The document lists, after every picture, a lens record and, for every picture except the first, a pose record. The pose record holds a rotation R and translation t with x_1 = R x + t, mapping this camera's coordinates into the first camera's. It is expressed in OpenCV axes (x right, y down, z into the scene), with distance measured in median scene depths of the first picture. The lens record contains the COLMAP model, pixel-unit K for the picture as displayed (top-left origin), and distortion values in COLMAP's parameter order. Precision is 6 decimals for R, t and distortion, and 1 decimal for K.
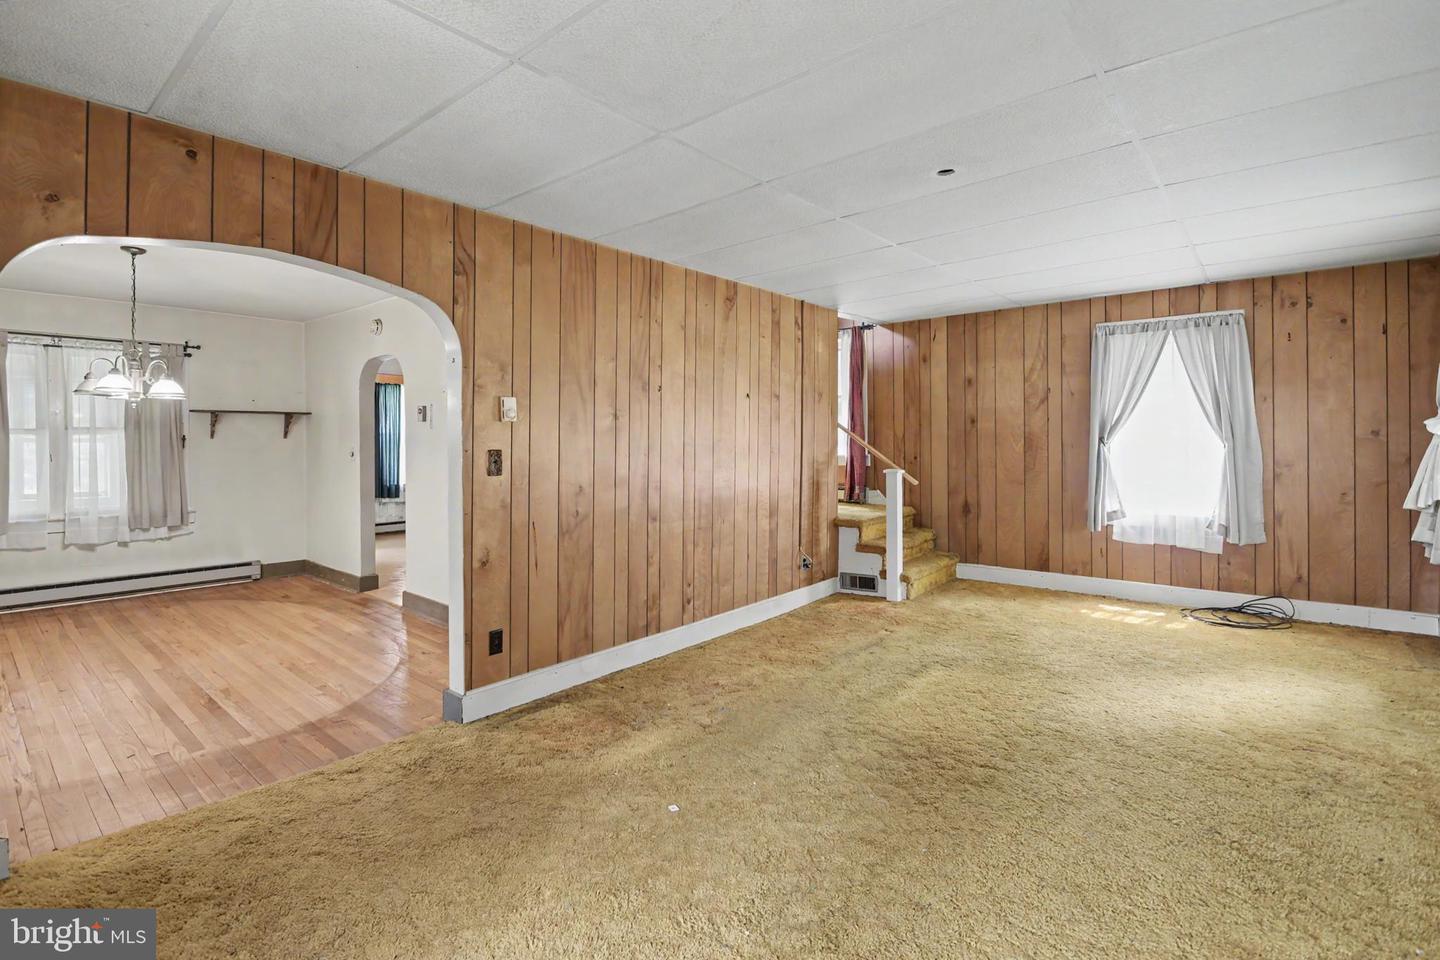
lens RADIAL K [[676.5, 0, 686.3], [0, 676.5, 437.8], [0, 0, 1]] dist [-0.001468, -0.000725]
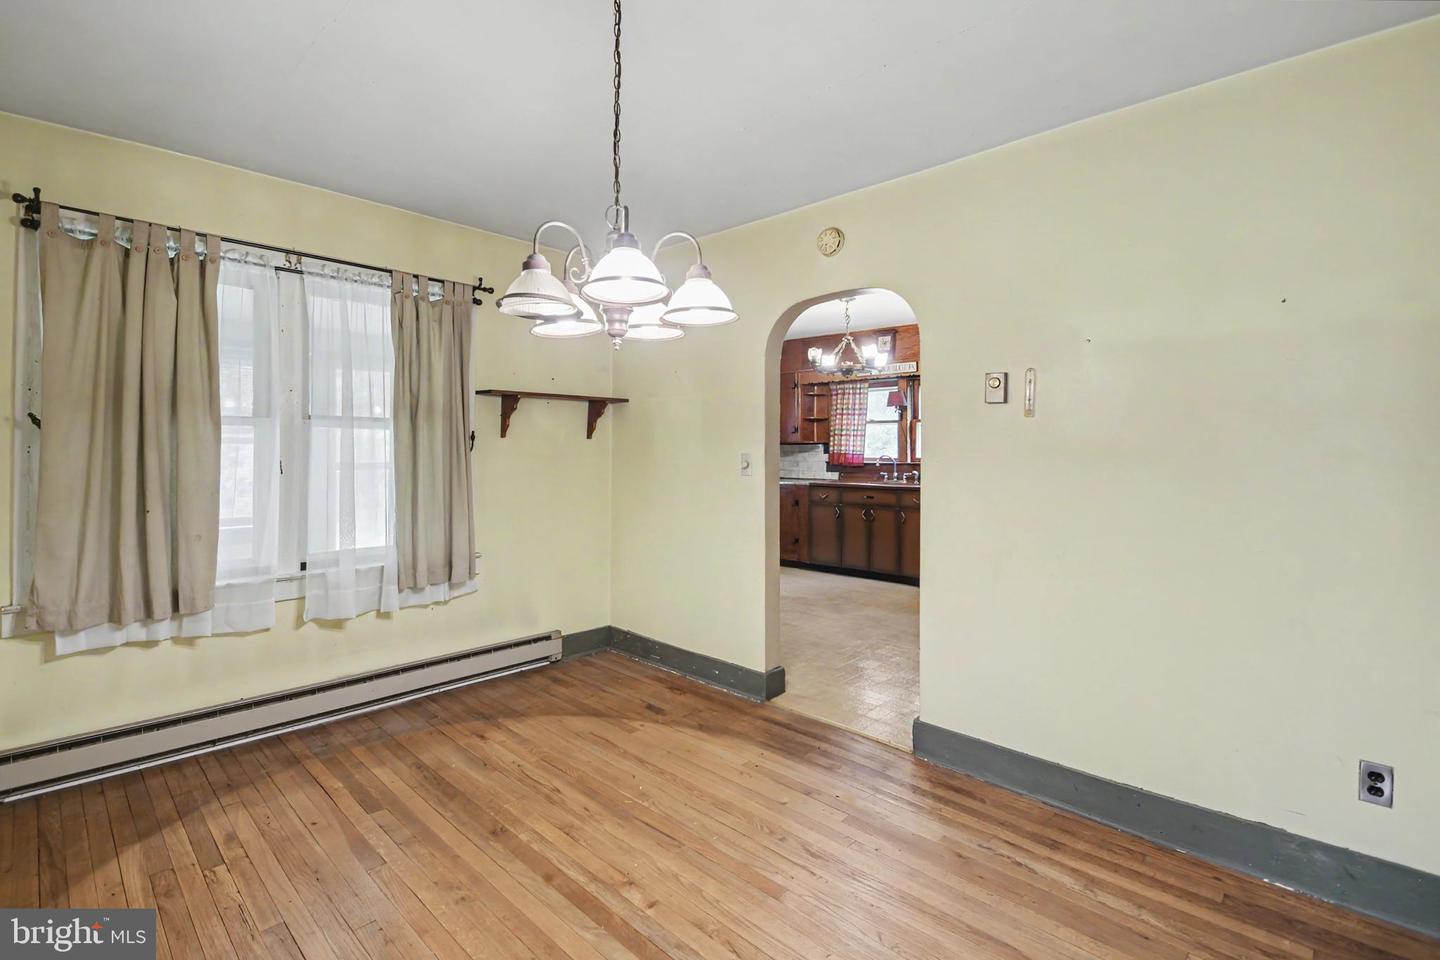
lens RADIAL K [[655.5, 0, 718.3], [0, 655.5, 440.8], [0, 0, 1]] dist [0.008553, -0.013830]
pose [[0.999735, 0.005356, -0.022408, -0.549813], [-0.005570, 0.999939, -0.009510, 0.010022], [0.022355, 0.009632, 0.999704, 0.448242]]
